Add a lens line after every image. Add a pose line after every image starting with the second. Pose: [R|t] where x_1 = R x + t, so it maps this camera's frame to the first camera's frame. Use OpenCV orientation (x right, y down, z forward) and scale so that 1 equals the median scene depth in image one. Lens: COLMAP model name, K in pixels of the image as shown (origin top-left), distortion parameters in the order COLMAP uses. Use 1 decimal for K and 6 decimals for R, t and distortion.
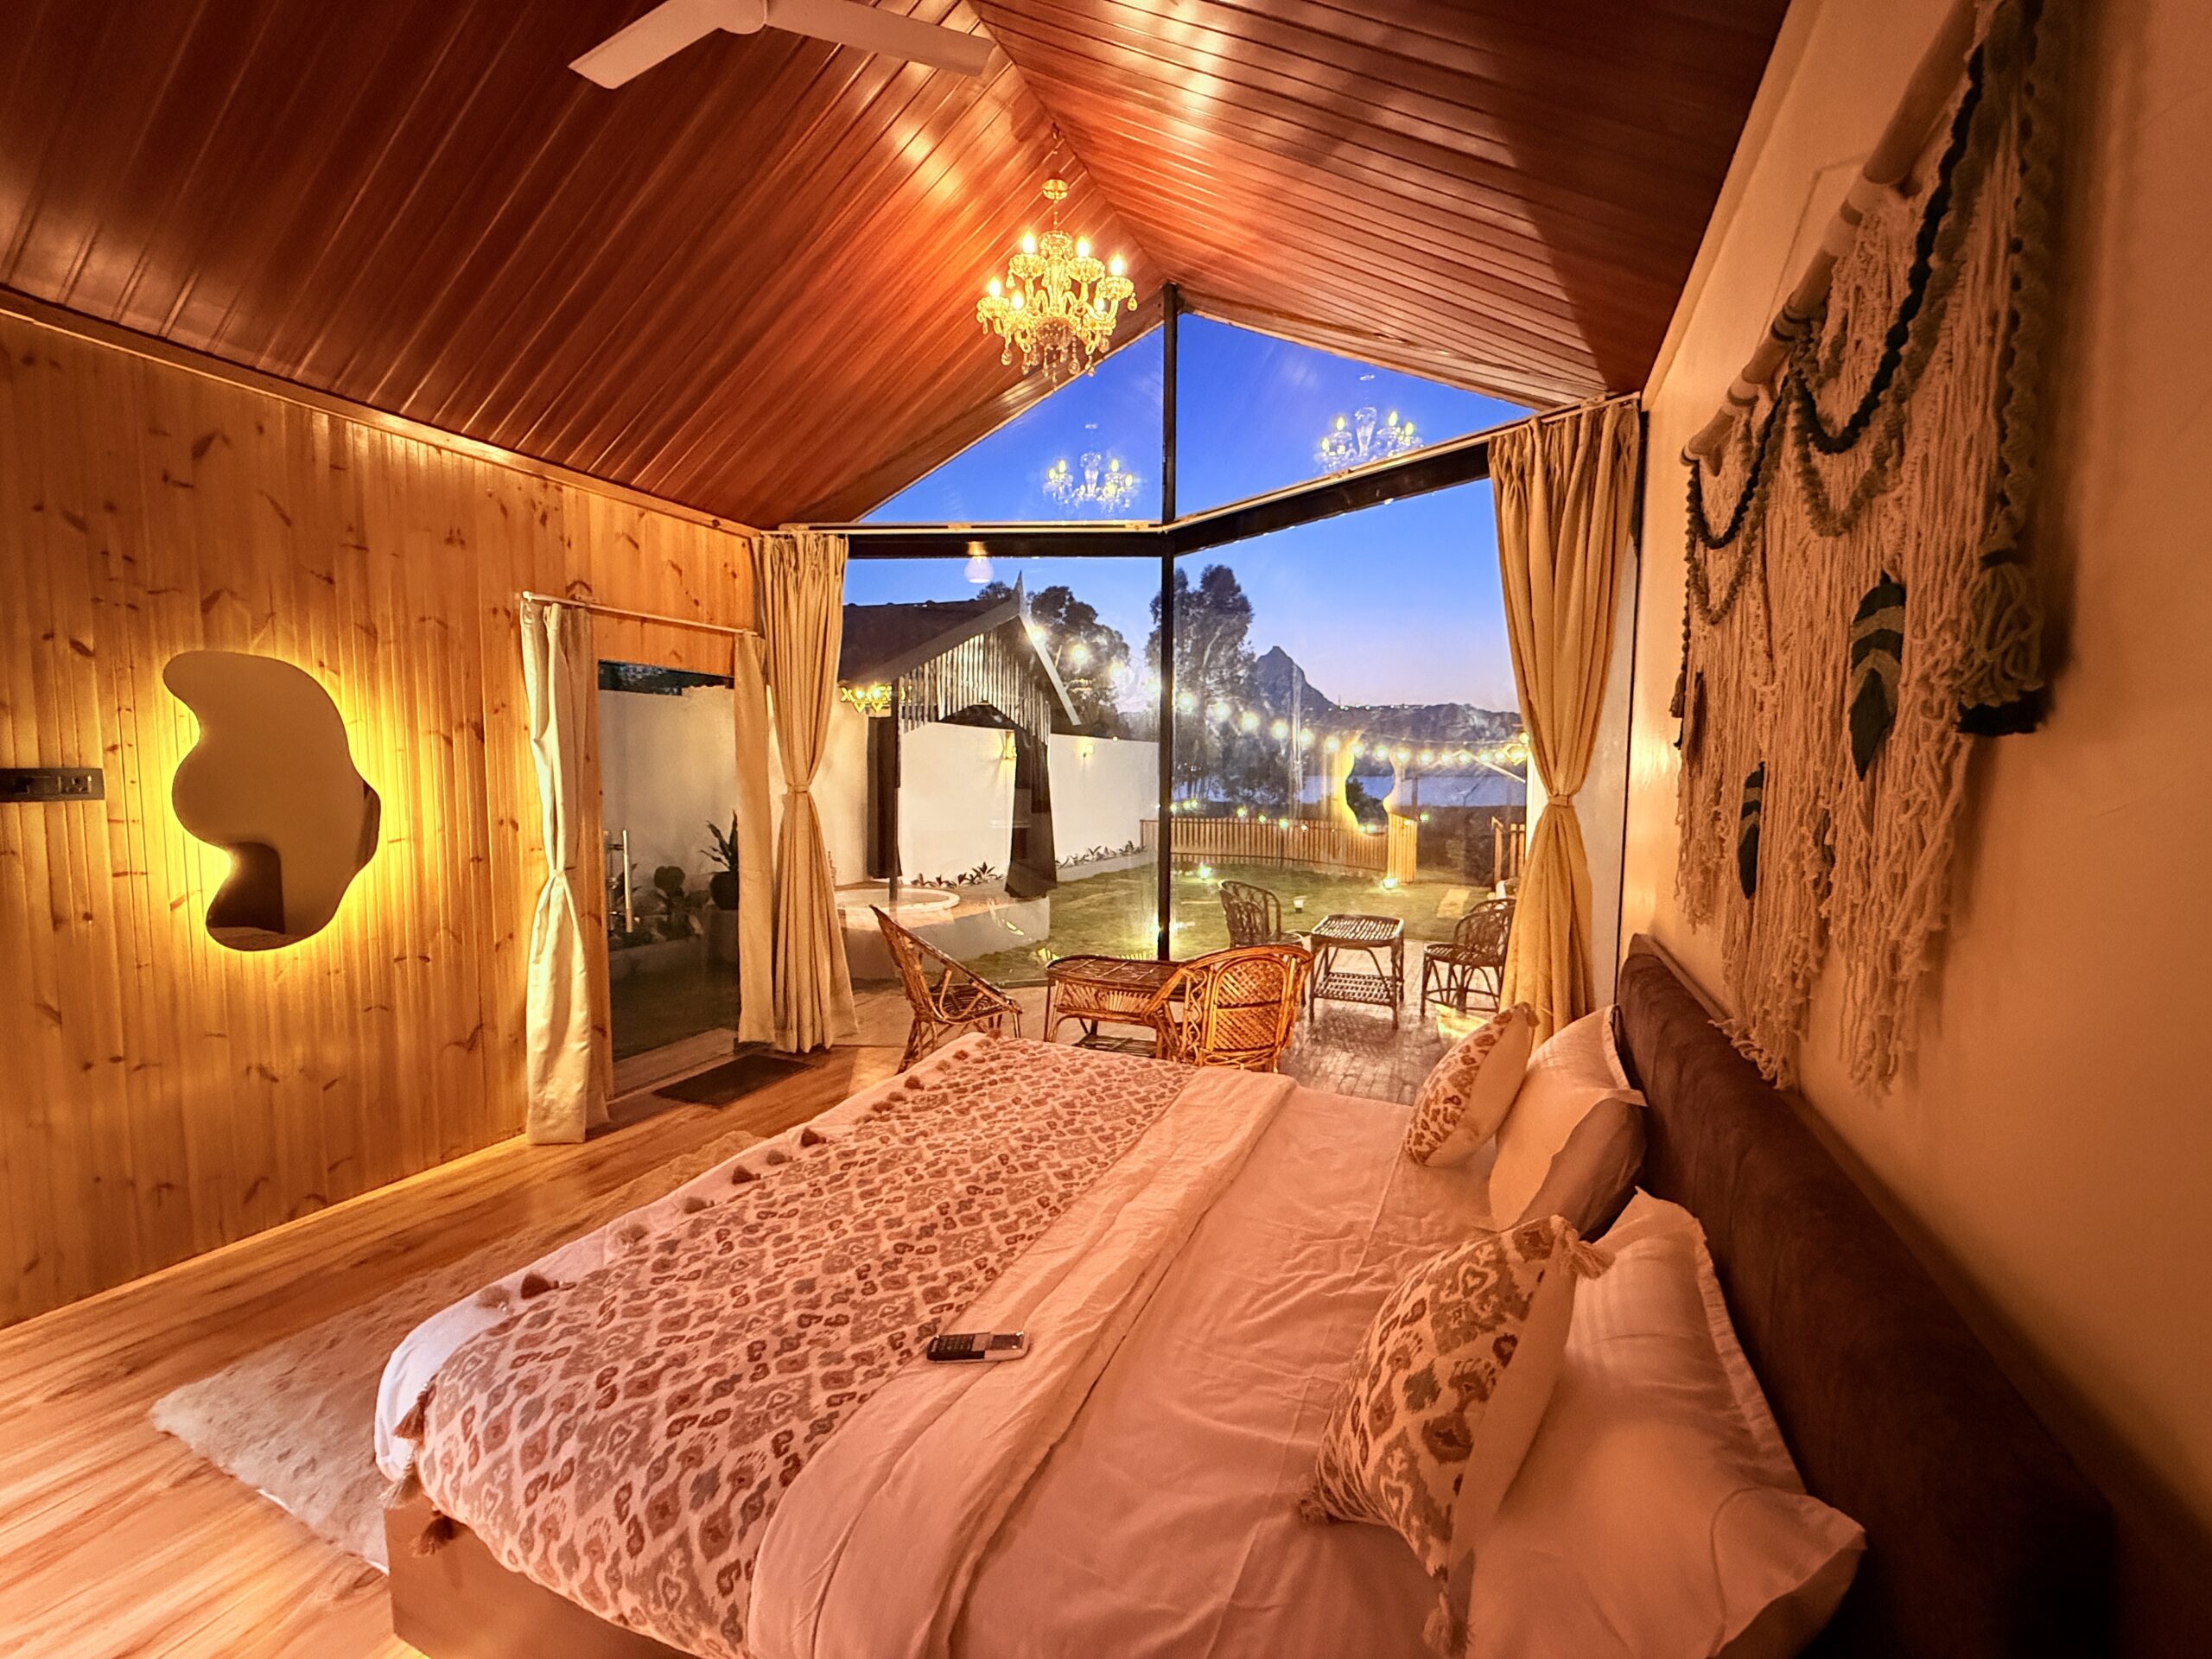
lens RADIAL K [[883.6, 0, 1100.3], [0, 883.6, 830.3], [0, 0, 1]] dist [0.000180, -0.000086]
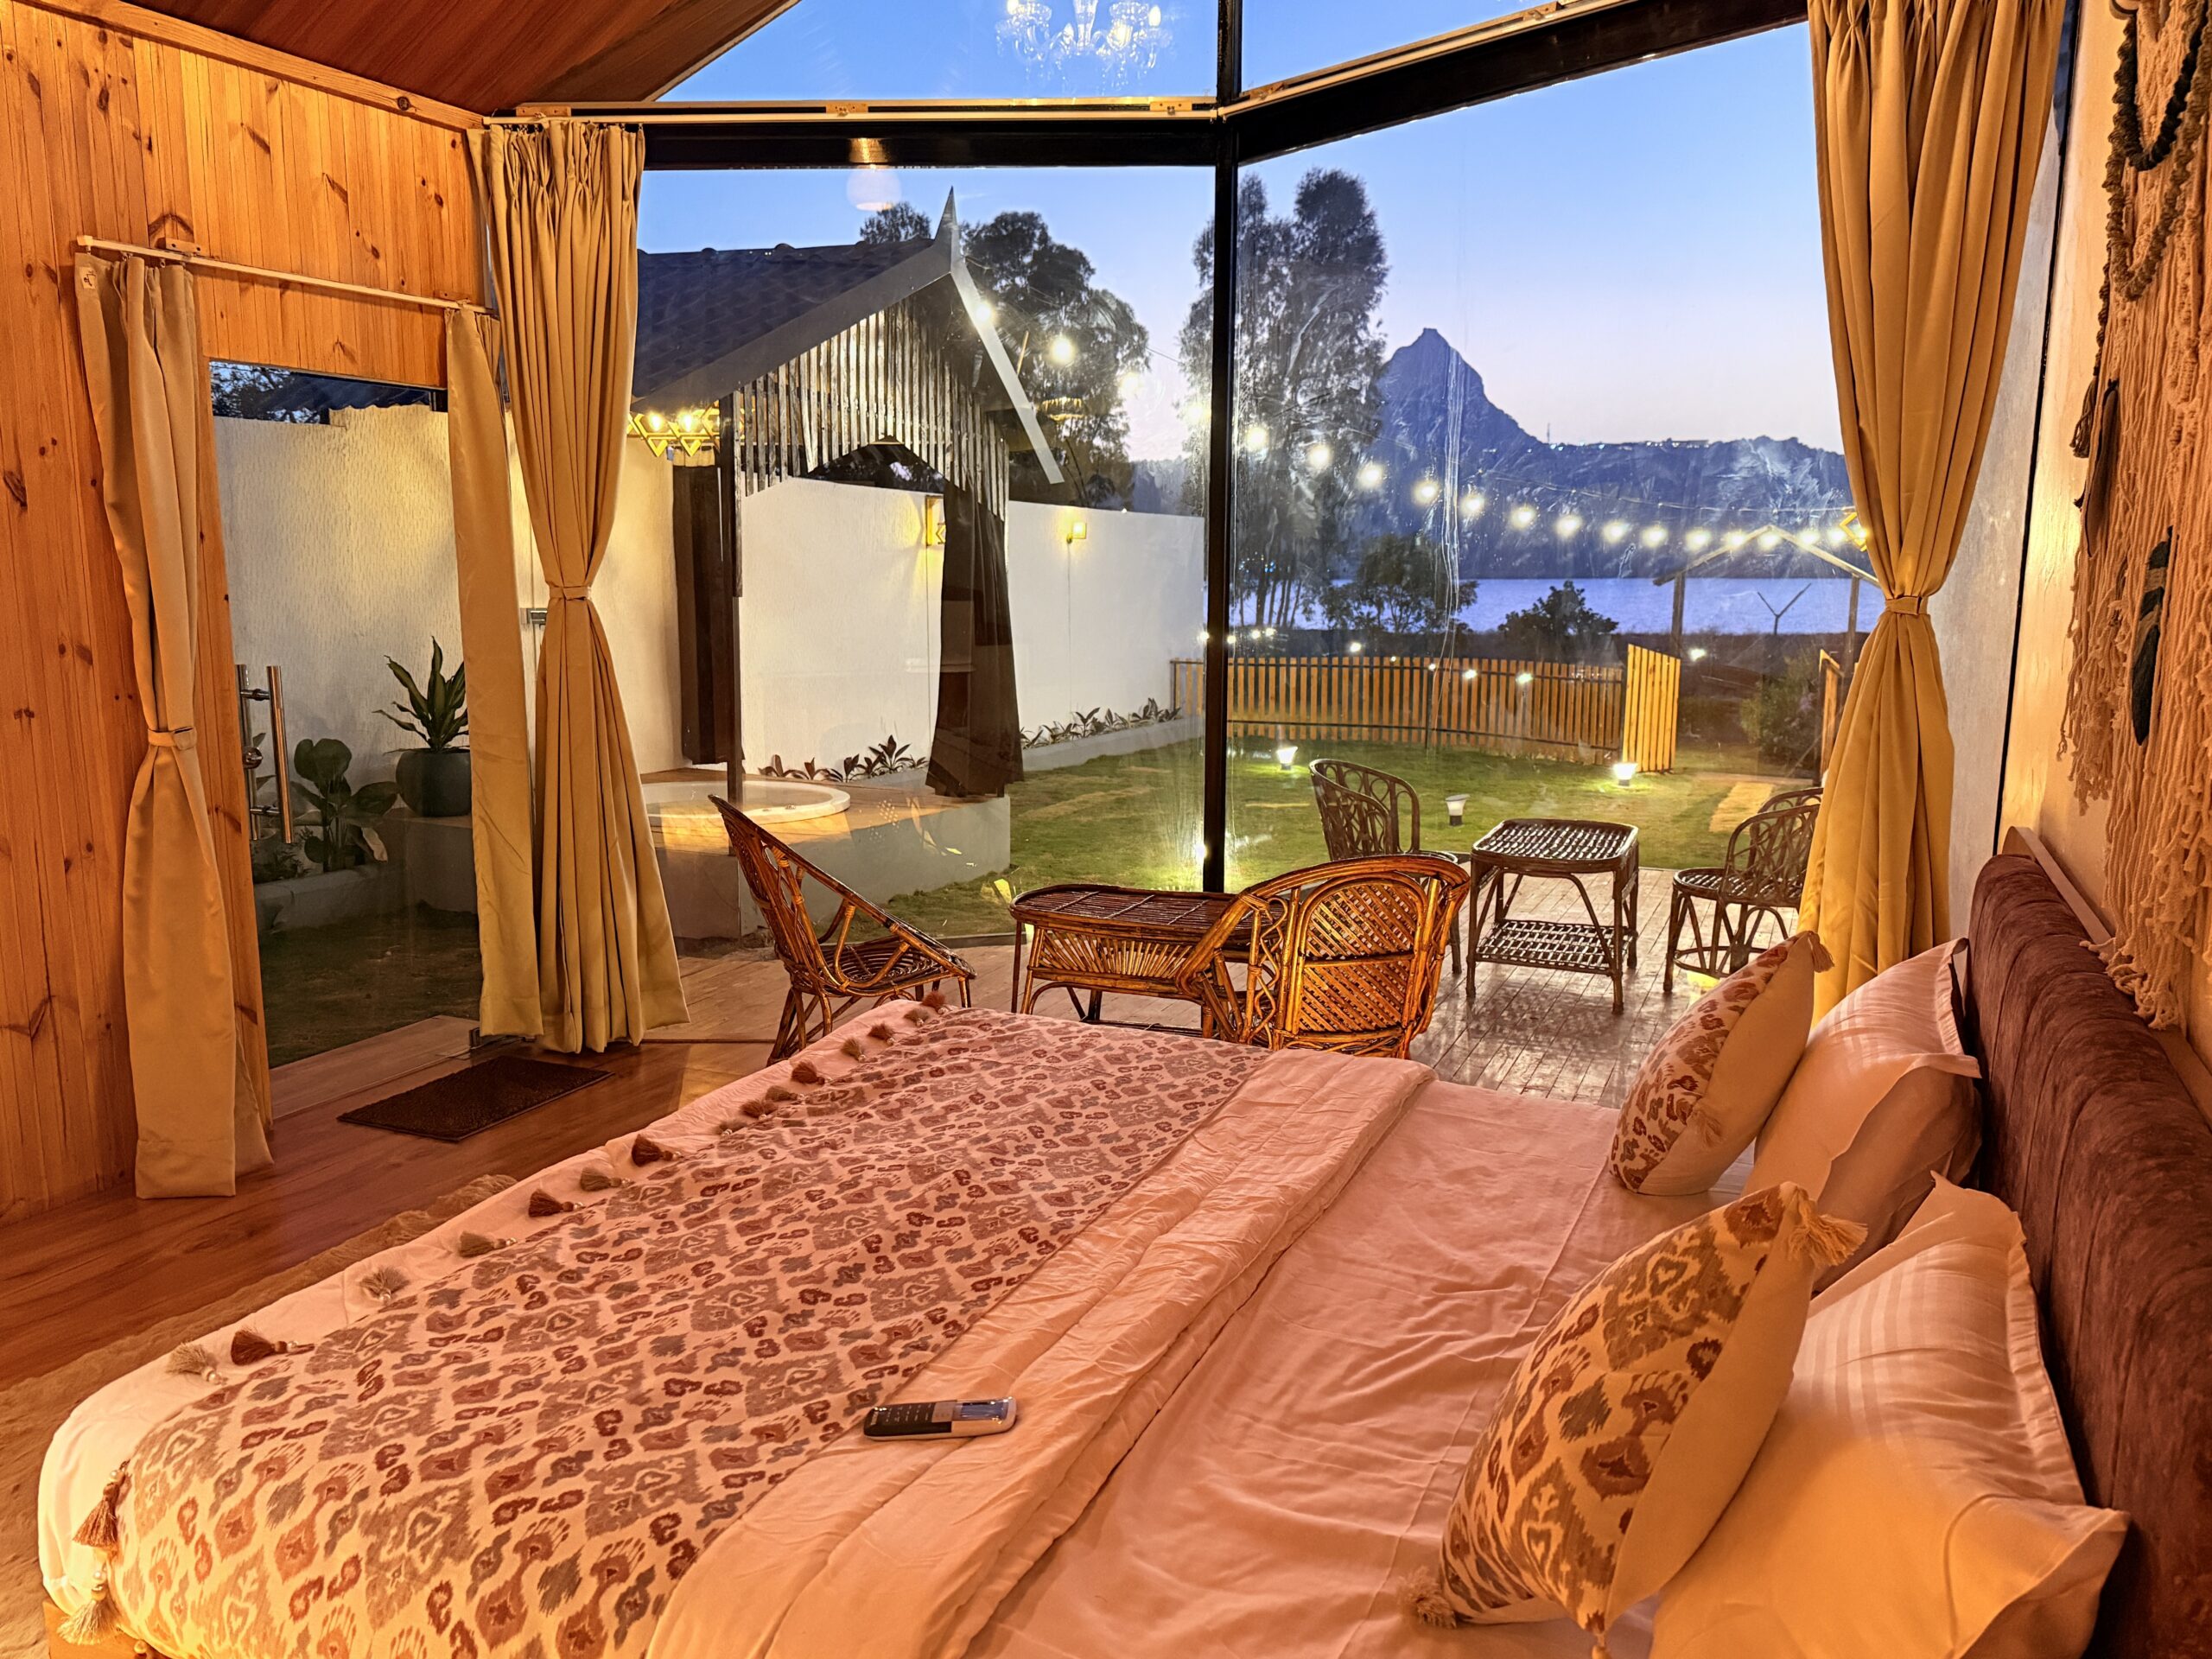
lens RADIAL K [[1618.3, 0, 1096.7], [0, 1618.3, 831.2], [0, 0, 1]] dist [0.129801, -0.194738]
pose [[0.999997, -0.002520, 0.000452, -0.010945], [0.002468, 0.995835, 0.091137, 0.017285], [-0.000679, -0.091135, 0.995838, -0.107604]]
